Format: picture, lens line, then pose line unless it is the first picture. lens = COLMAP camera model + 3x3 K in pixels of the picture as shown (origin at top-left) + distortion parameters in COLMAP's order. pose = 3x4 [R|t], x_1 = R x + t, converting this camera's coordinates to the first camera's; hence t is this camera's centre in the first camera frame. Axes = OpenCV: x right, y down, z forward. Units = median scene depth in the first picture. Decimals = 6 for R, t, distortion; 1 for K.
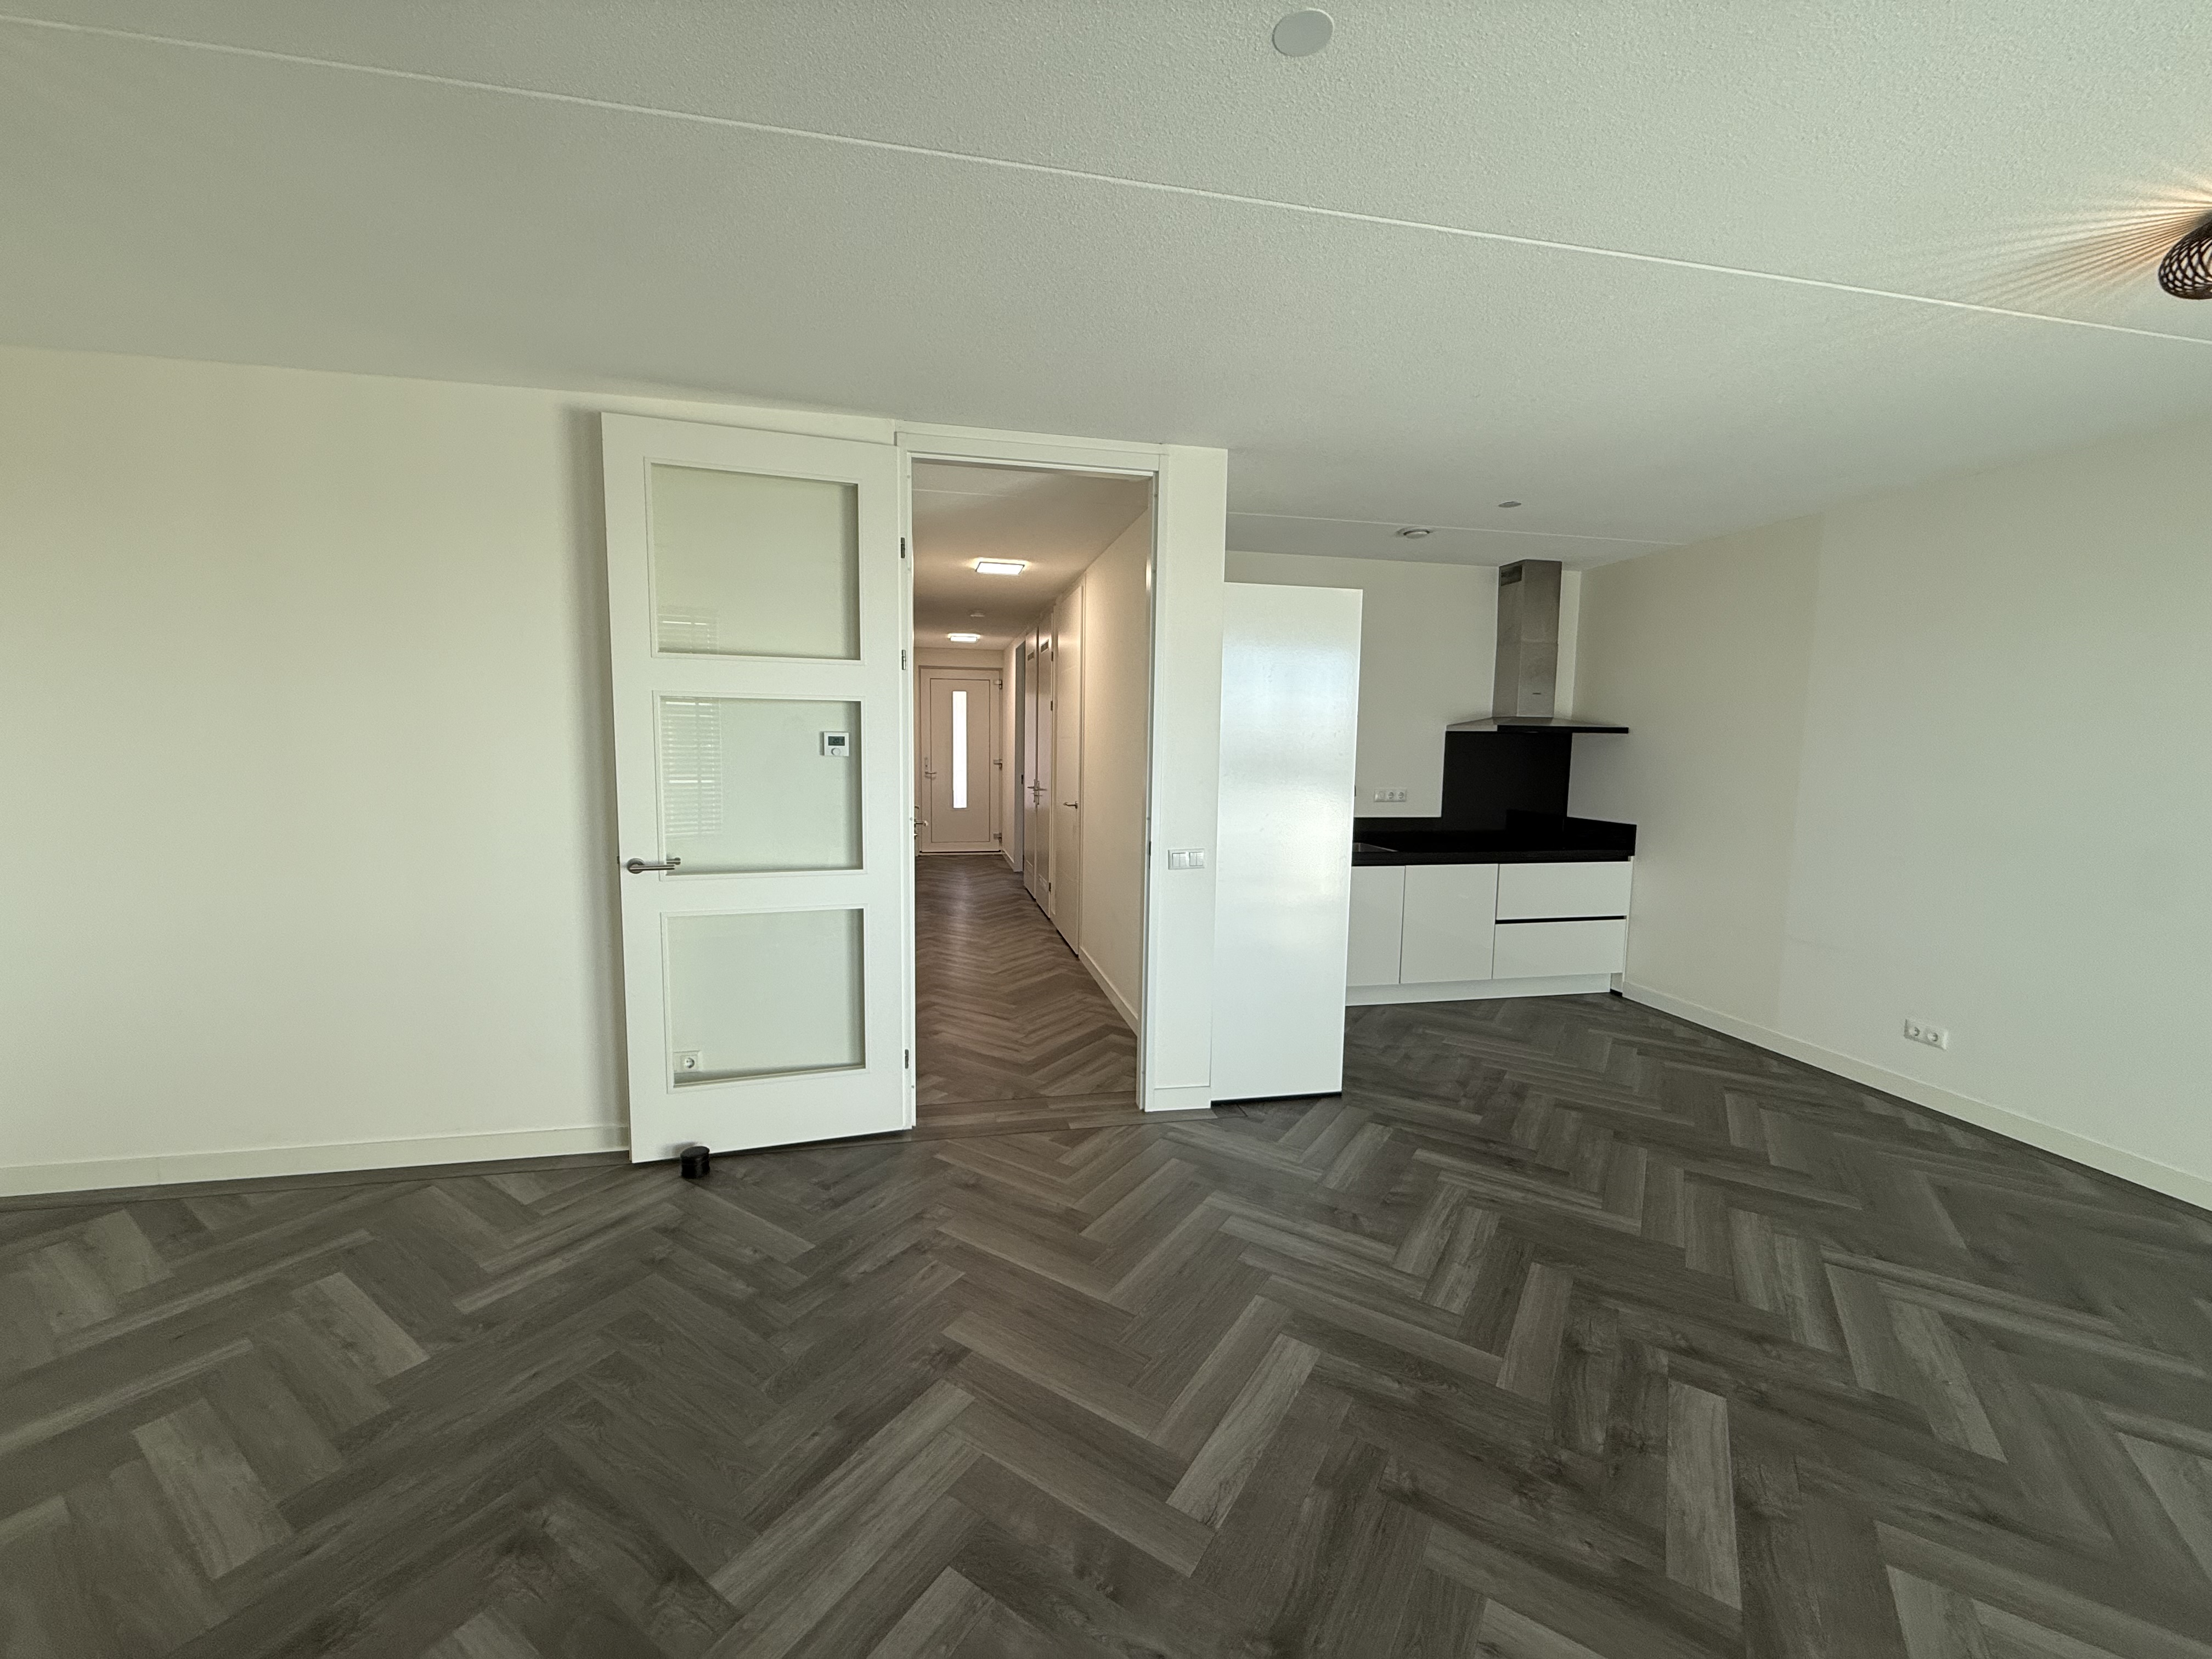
lens RADIAL K [[880.3, 0, 1099.6], [0, 880.3, 822.7], [0, 0, 1]] dist [0.001541, 0.000702]
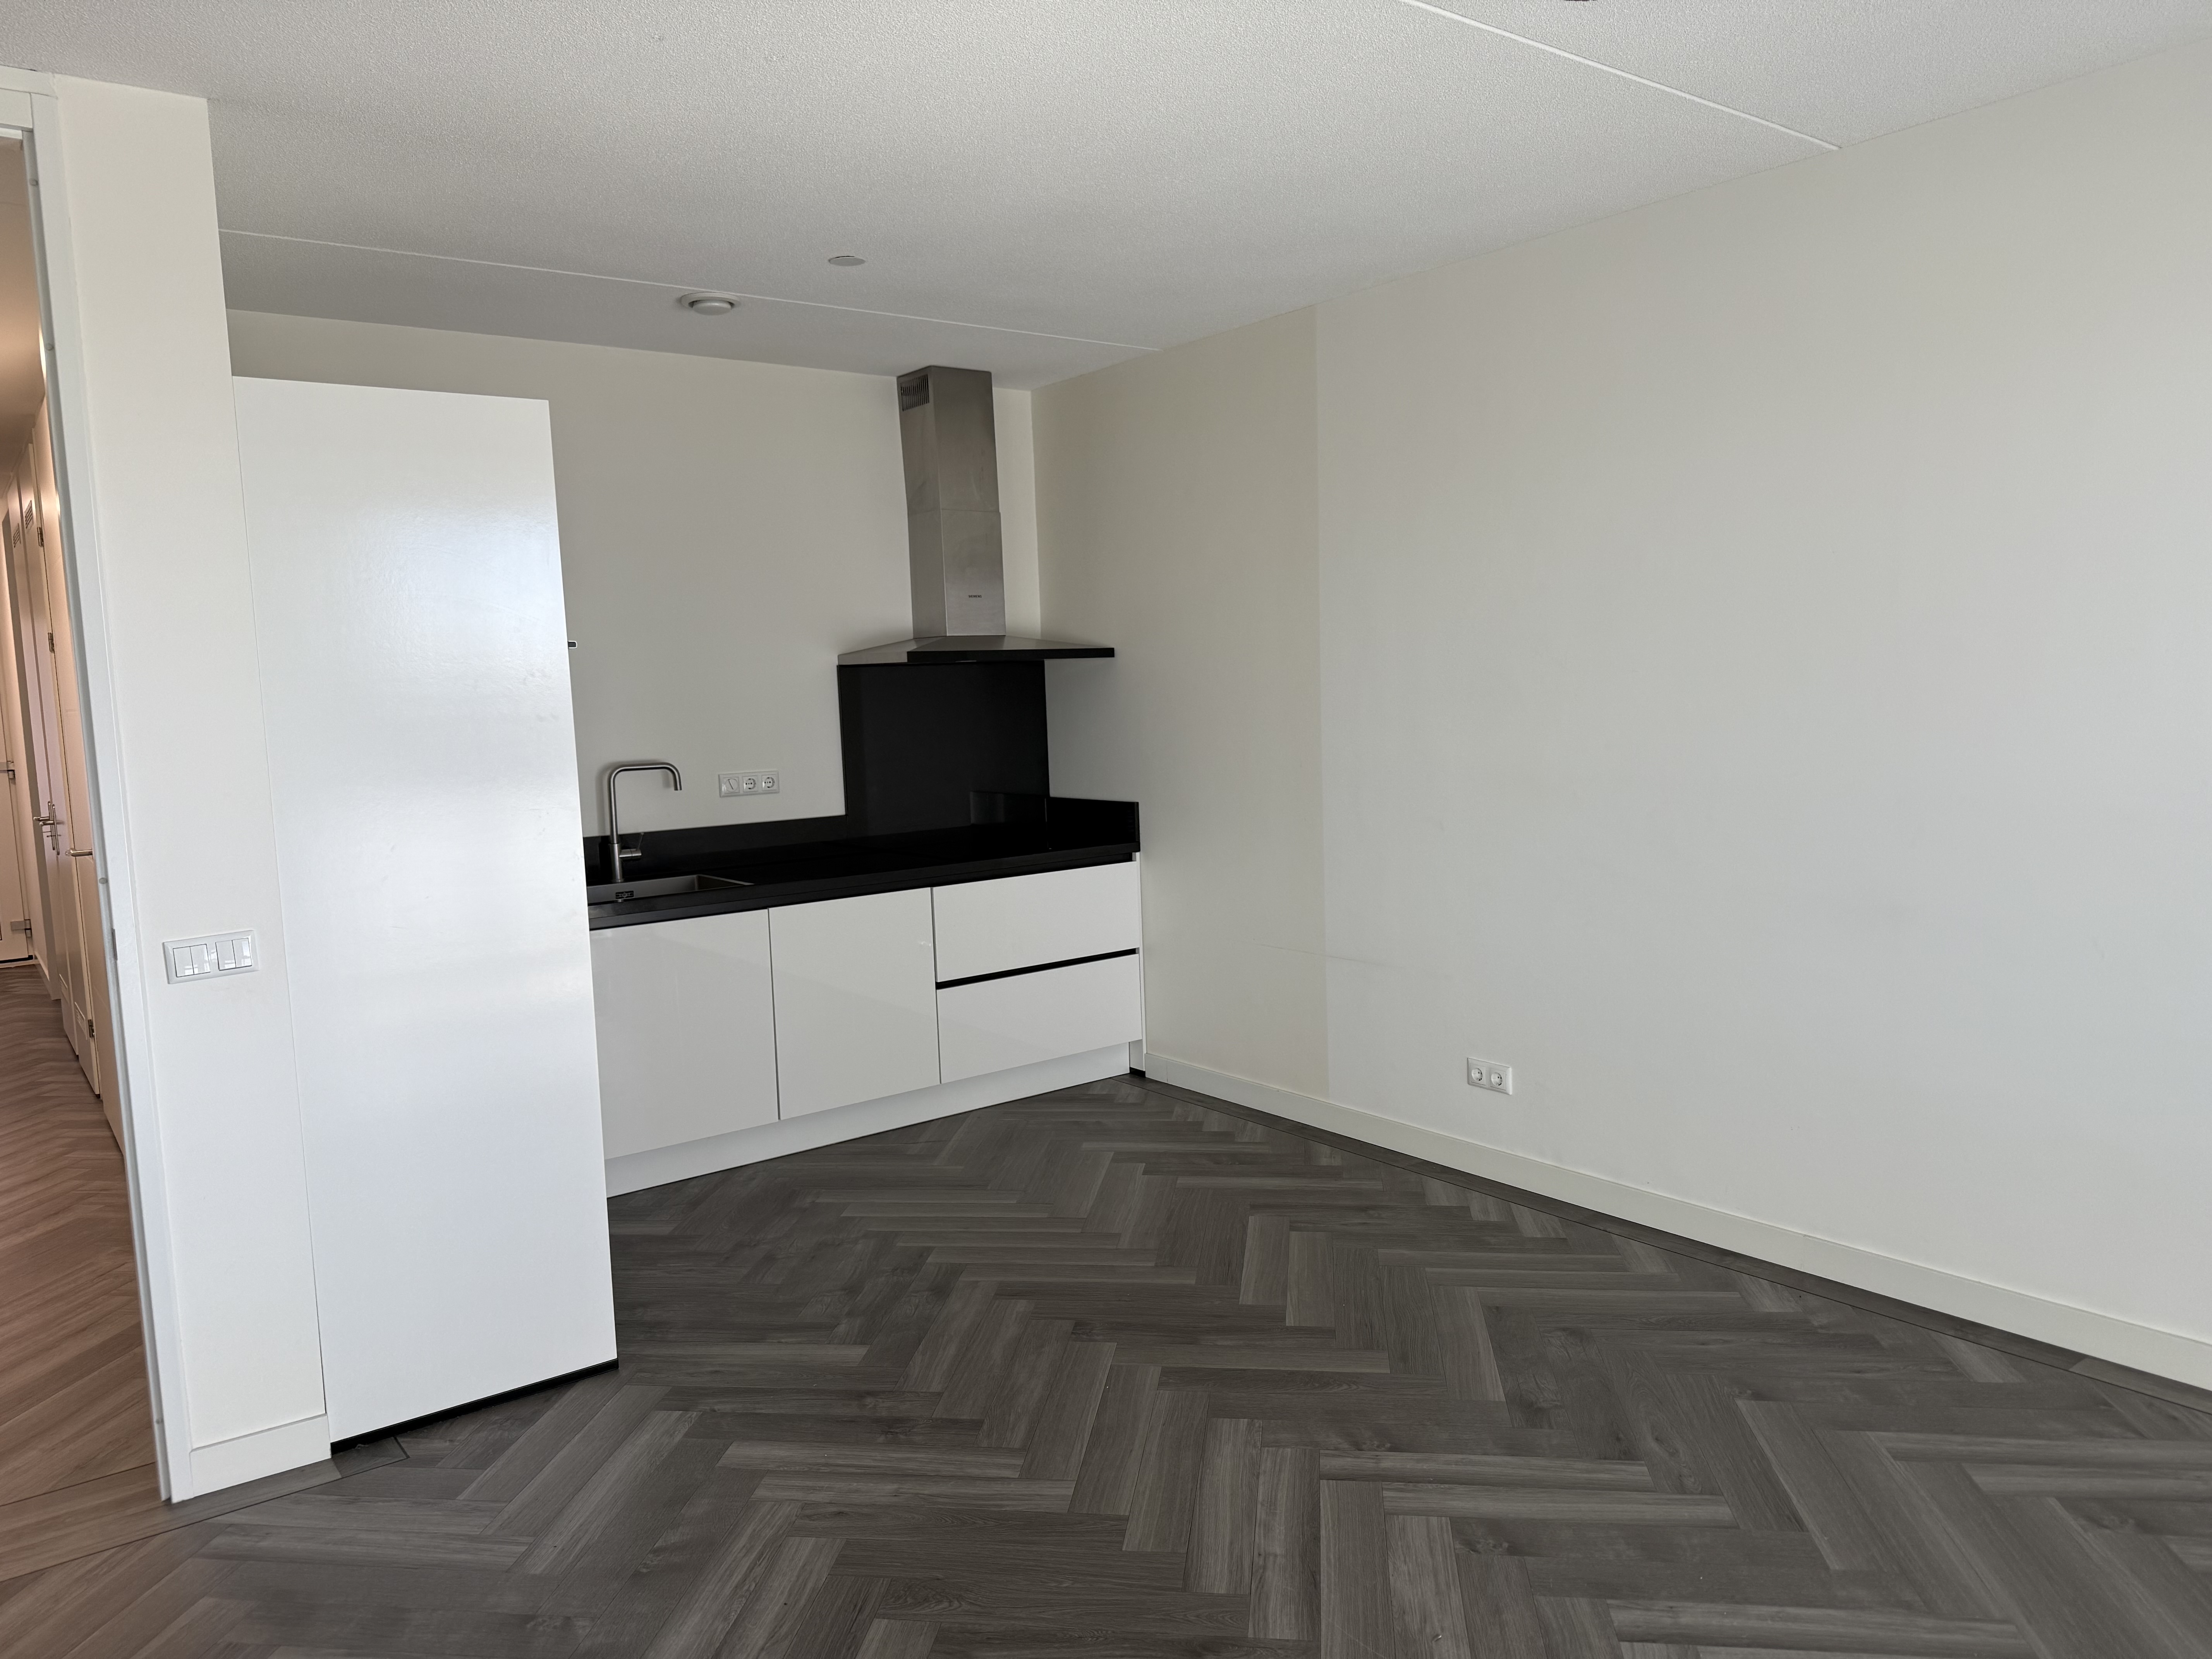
lens RADIAL K [[1545.3, 0, 1106.0], [0, 1545.3, 829.5], [0, 0, 1]] dist [0.071958, -0.094059]
pose [[0.901720, -0.087511, 0.423371, 0.183393], [0.088070, 0.995946, 0.018288, 0.000061], [-0.423255, 0.020796, 0.905772, 0.029488]]
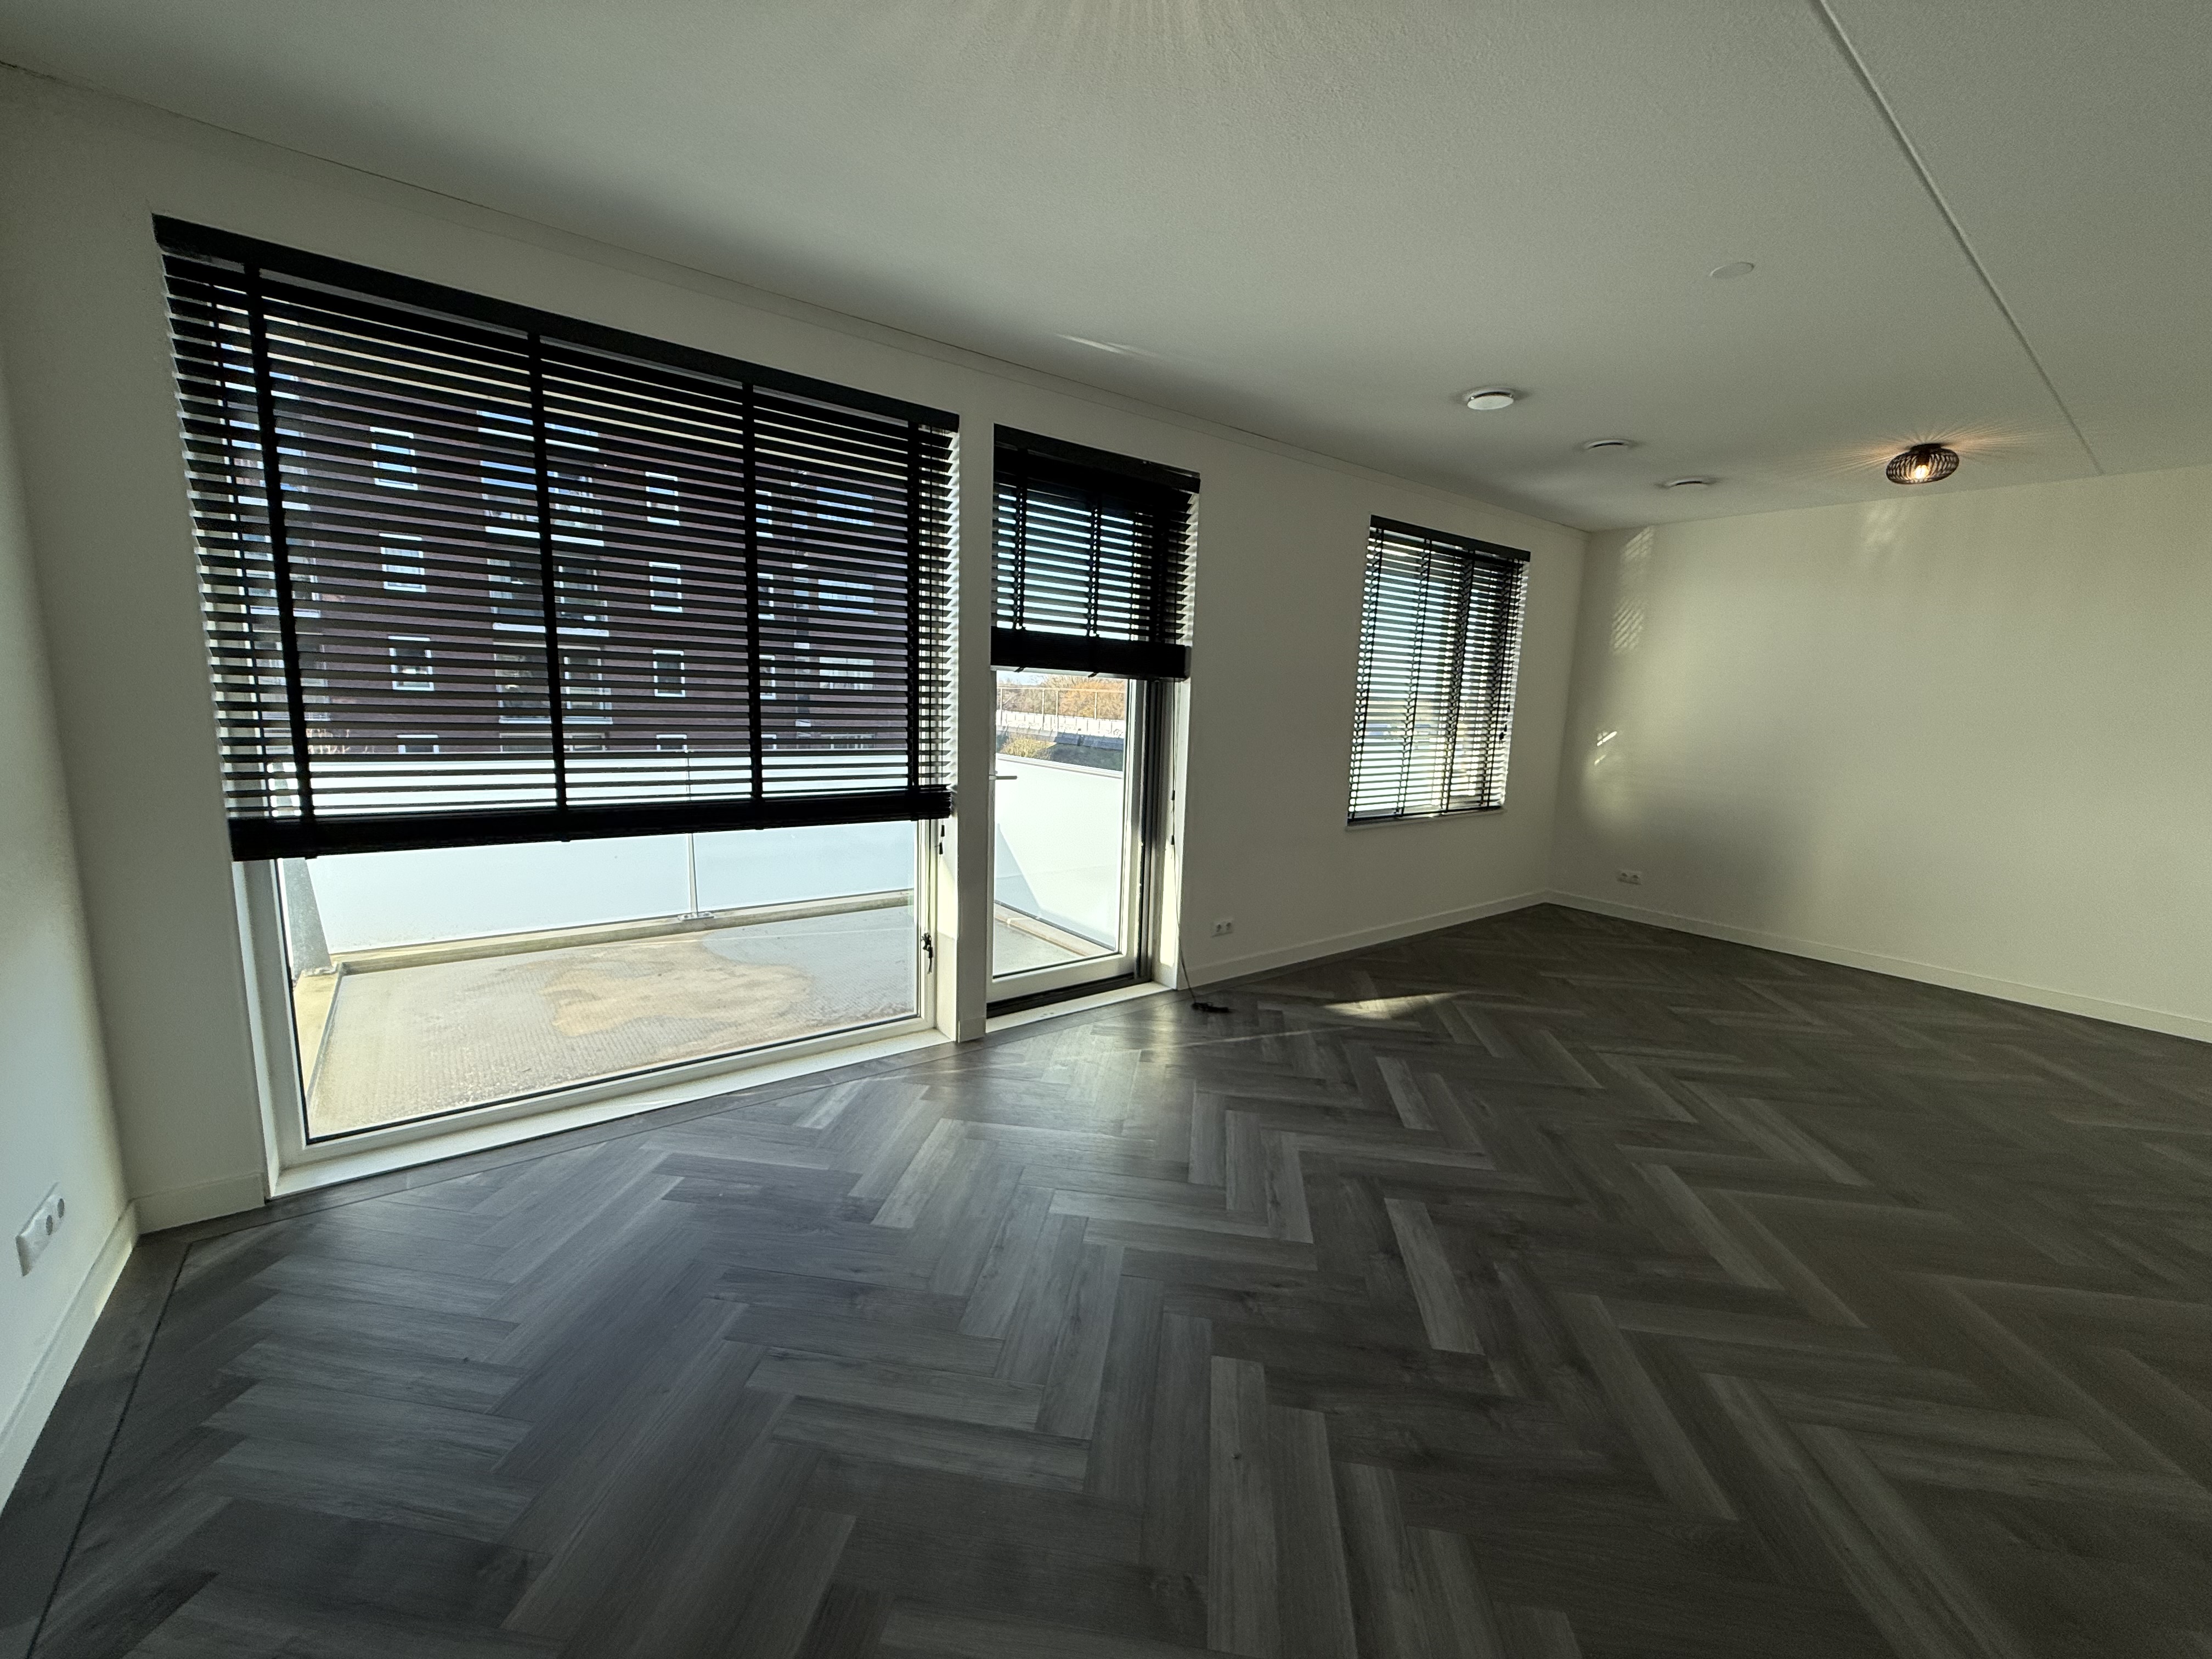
lens RADIAL K [[880.3, 0, 1099.6], [0, 880.3, 822.7], [0, 0, 1]] dist [0.001541, 0.000702]
pose [[-0.902311, 0.015180, -0.430818, 0.842482], [-0.091309, 0.969974, 0.225416, -0.051613], [0.421304, 0.242733, -0.873833, 0.902753]]
